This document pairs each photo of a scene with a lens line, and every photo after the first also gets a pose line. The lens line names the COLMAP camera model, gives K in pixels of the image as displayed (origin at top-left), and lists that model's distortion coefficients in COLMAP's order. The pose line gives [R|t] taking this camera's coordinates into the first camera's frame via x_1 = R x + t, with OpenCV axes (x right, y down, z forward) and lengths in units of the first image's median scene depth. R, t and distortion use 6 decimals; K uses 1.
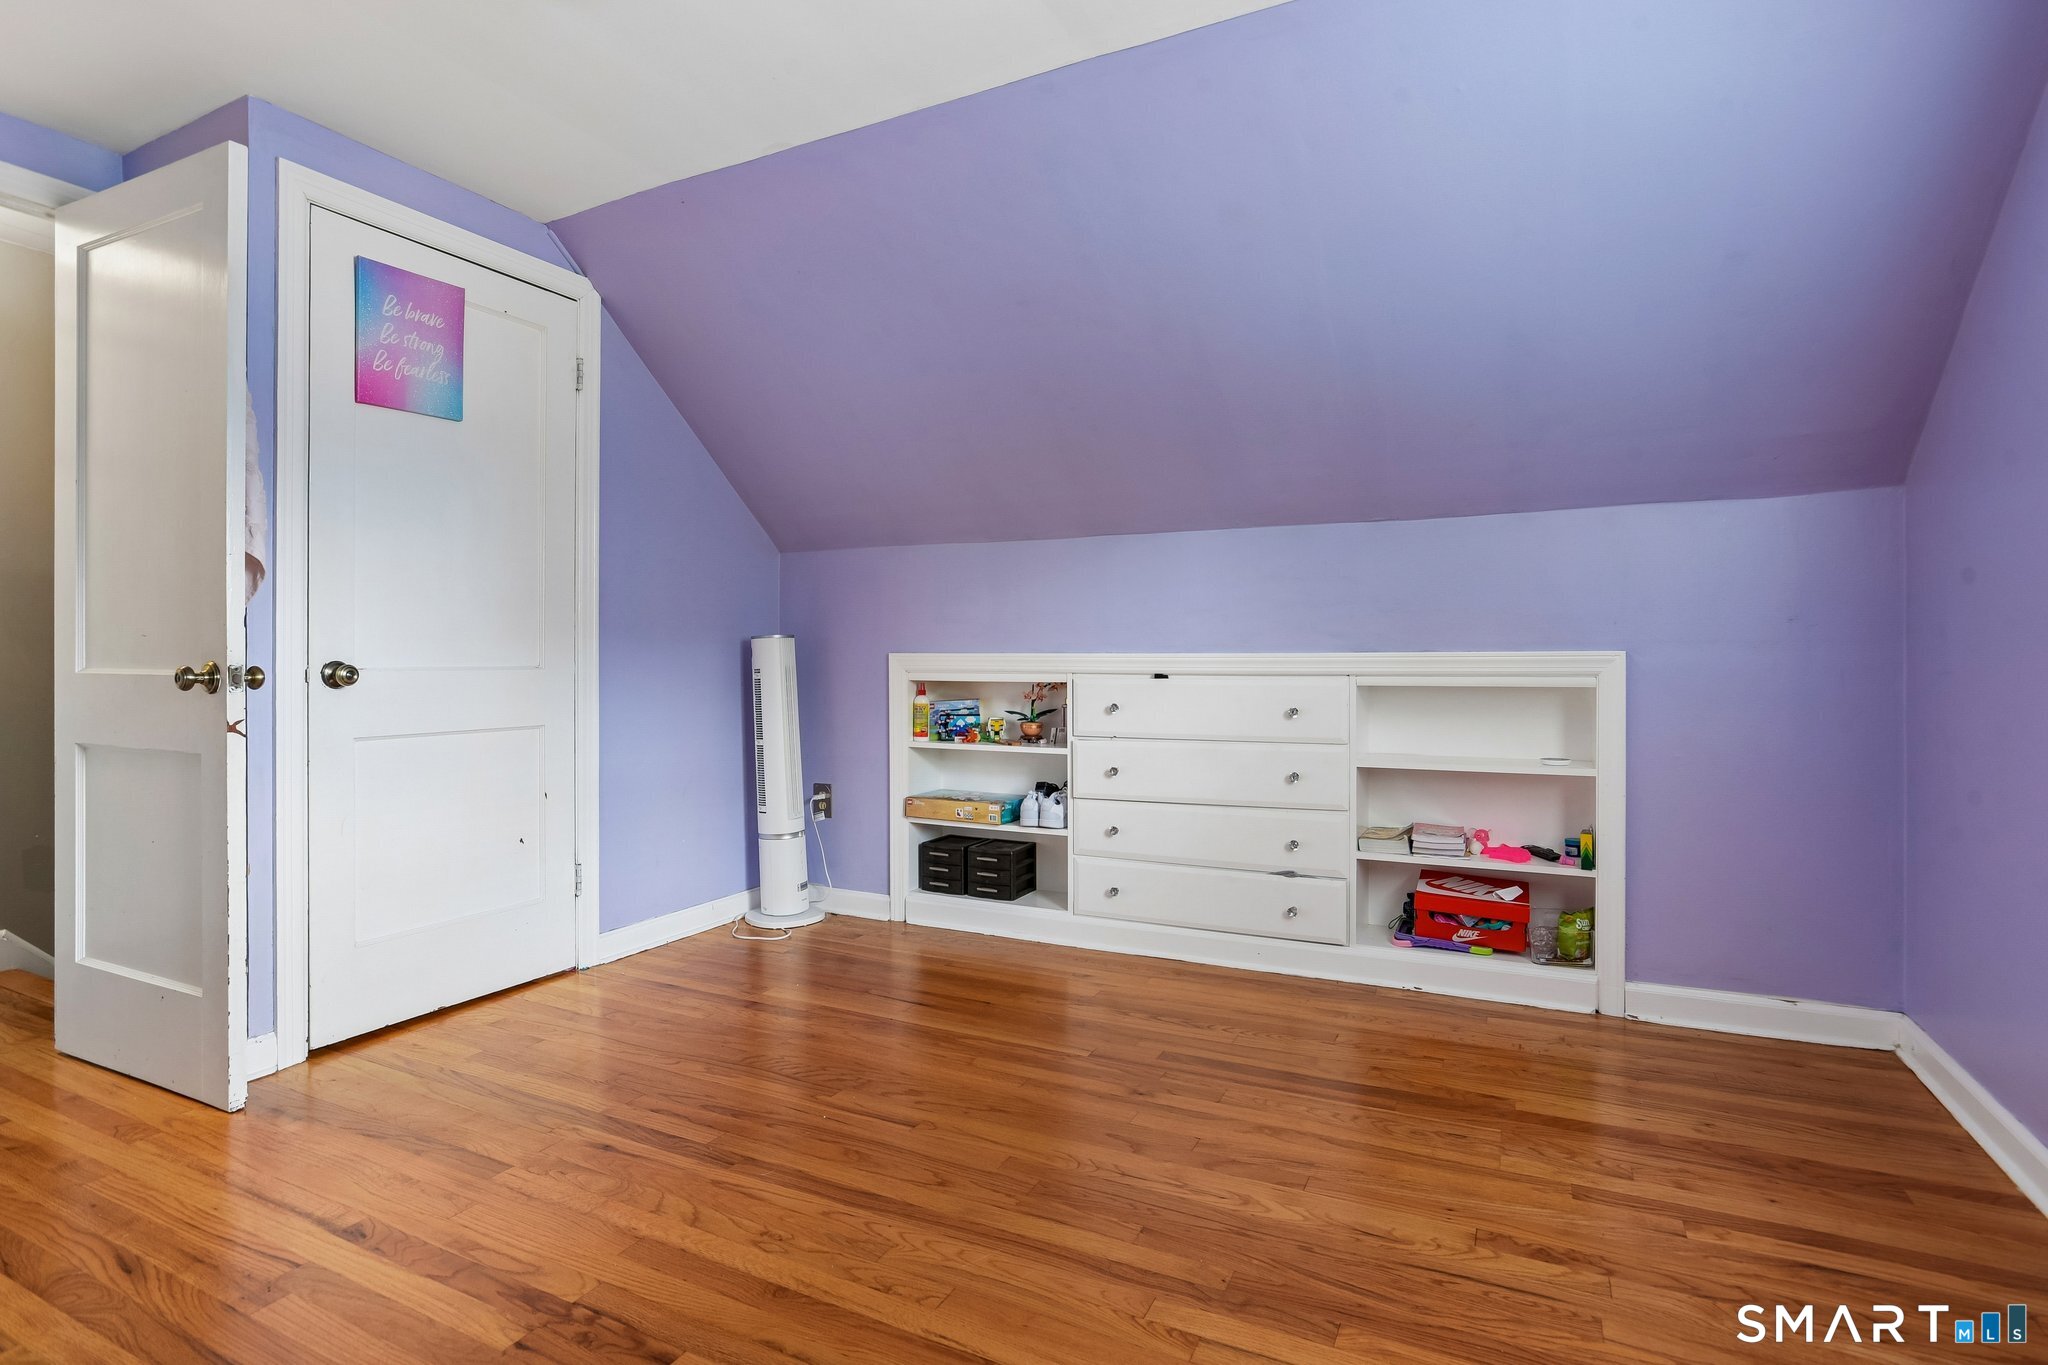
lens RADIAL K [[1018.3, 0, 1028.0], [0, 1018.3, 648.0], [0, 0, 1]] dist [-0.027305, 0.011487]
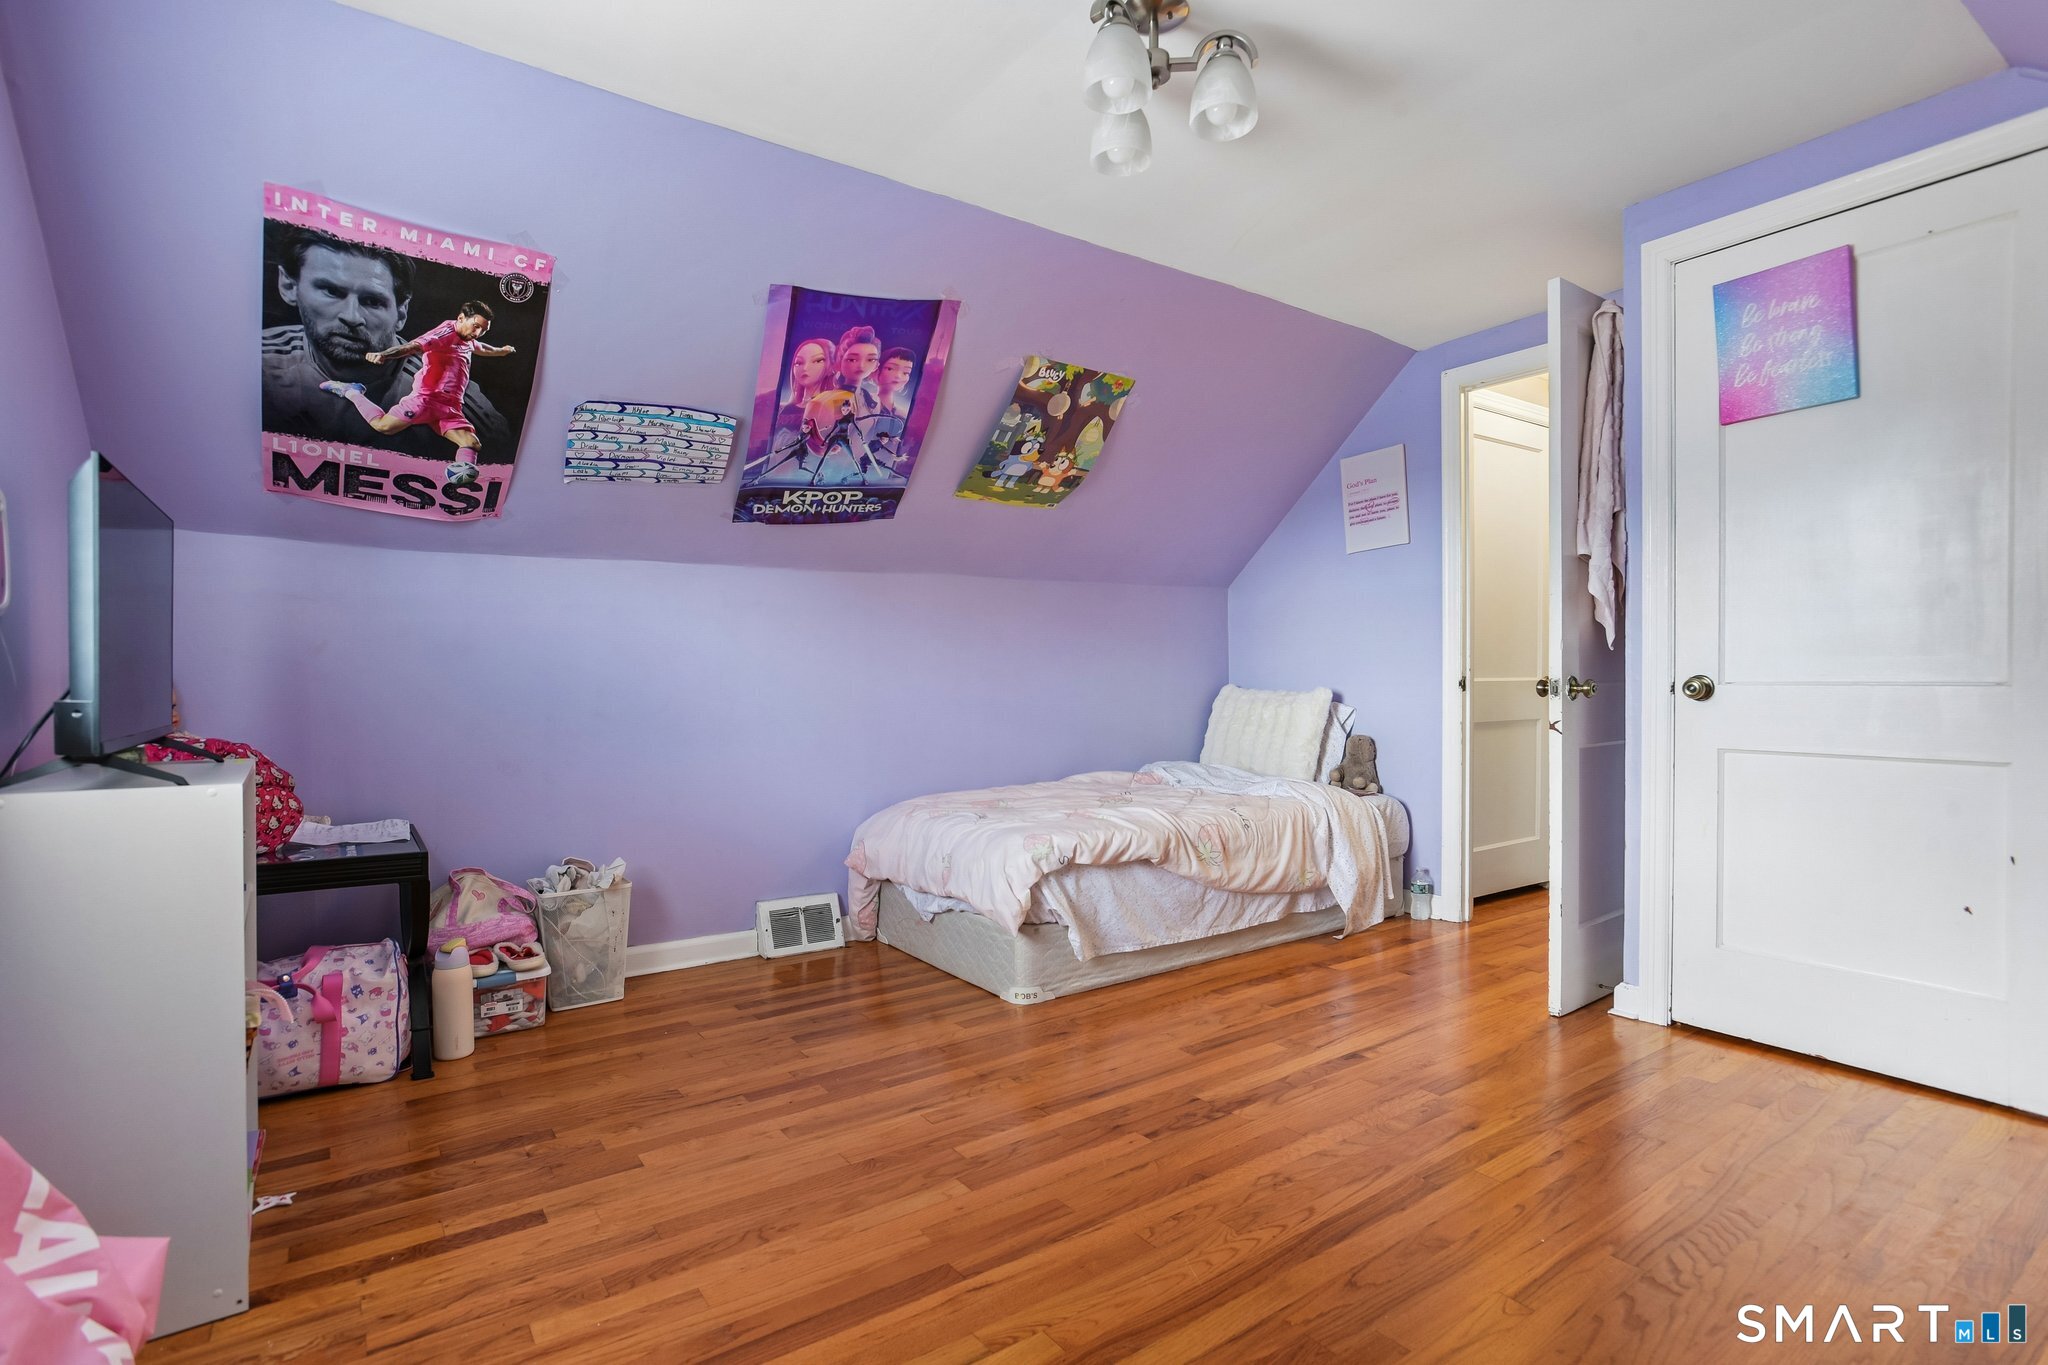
lens RADIAL K [[1018.3, 0, 1029.7], [0, 1018.3, 684.3], [0, 0, 1]] dist [-0.027305, 0.011487]
pose [[-0.476495, 0.011728, -0.879099, 0.625264], [0.014187, 0.999883, 0.005649, 0.006565], [0.879063, -0.009779, -0.476606, 0.920809]]
